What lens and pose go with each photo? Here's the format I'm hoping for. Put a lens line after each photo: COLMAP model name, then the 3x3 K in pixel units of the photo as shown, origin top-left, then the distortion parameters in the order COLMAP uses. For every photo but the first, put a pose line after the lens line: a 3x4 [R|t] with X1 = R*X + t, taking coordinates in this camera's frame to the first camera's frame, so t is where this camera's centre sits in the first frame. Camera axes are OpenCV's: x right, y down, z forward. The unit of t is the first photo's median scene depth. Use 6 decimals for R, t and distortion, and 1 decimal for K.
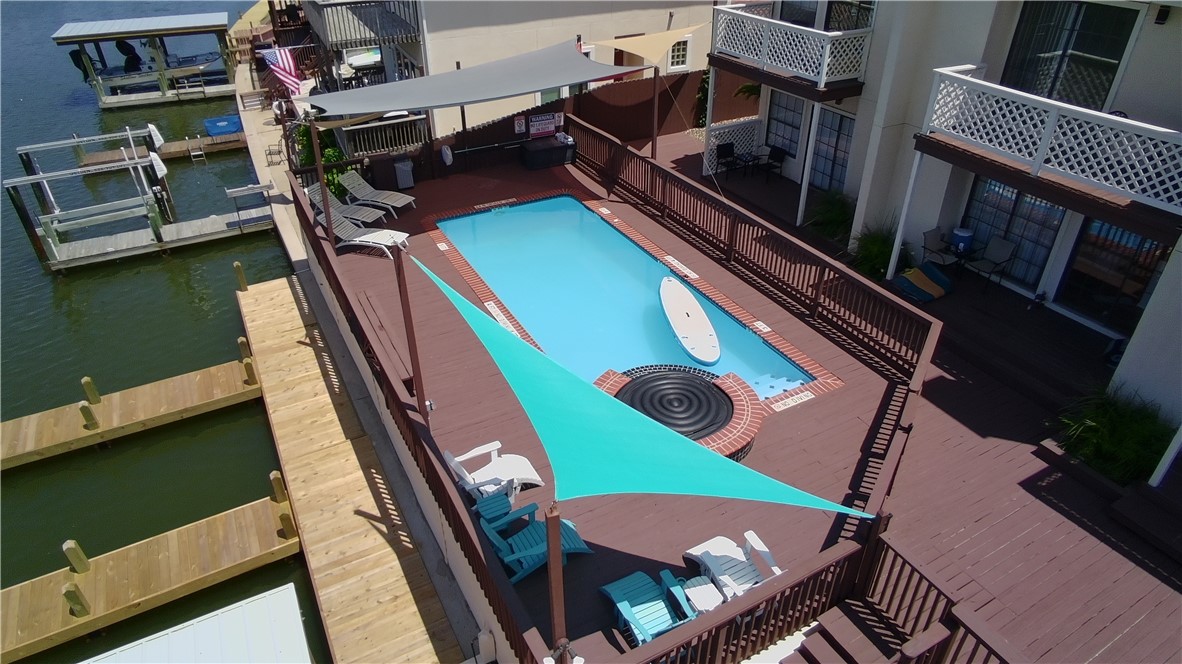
lens RADIAL K [[727.4, 0, 585.9], [0, 727.4, 340.4], [0, 0, 1]] dist [-0.038253, 0.026494]
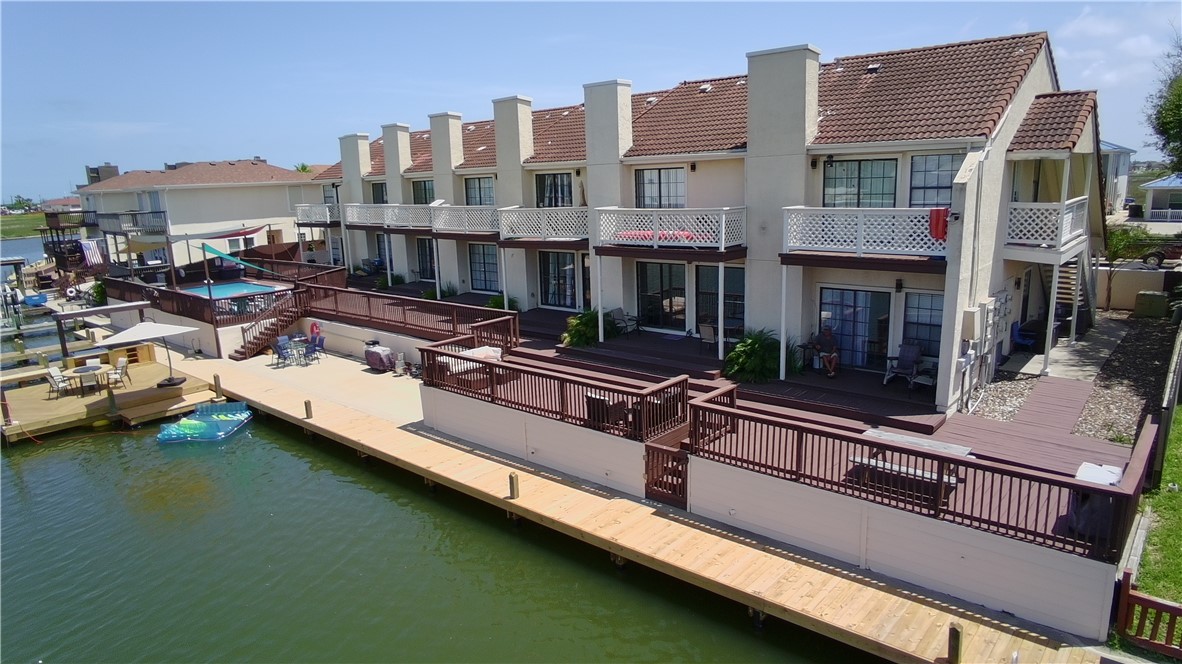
lens RADIAL K [[727.4, 0, 593.5], [0, 727.4, 332.2], [0, 0, 1]] dist [-0.038253, 0.026494]
pose [[0.937583, -0.108570, 0.330379, 0.235921], [0.221823, 0.918366, -0.327716, 0.881207], [-0.267829, 0.380546, 0.885128, -1.185324]]
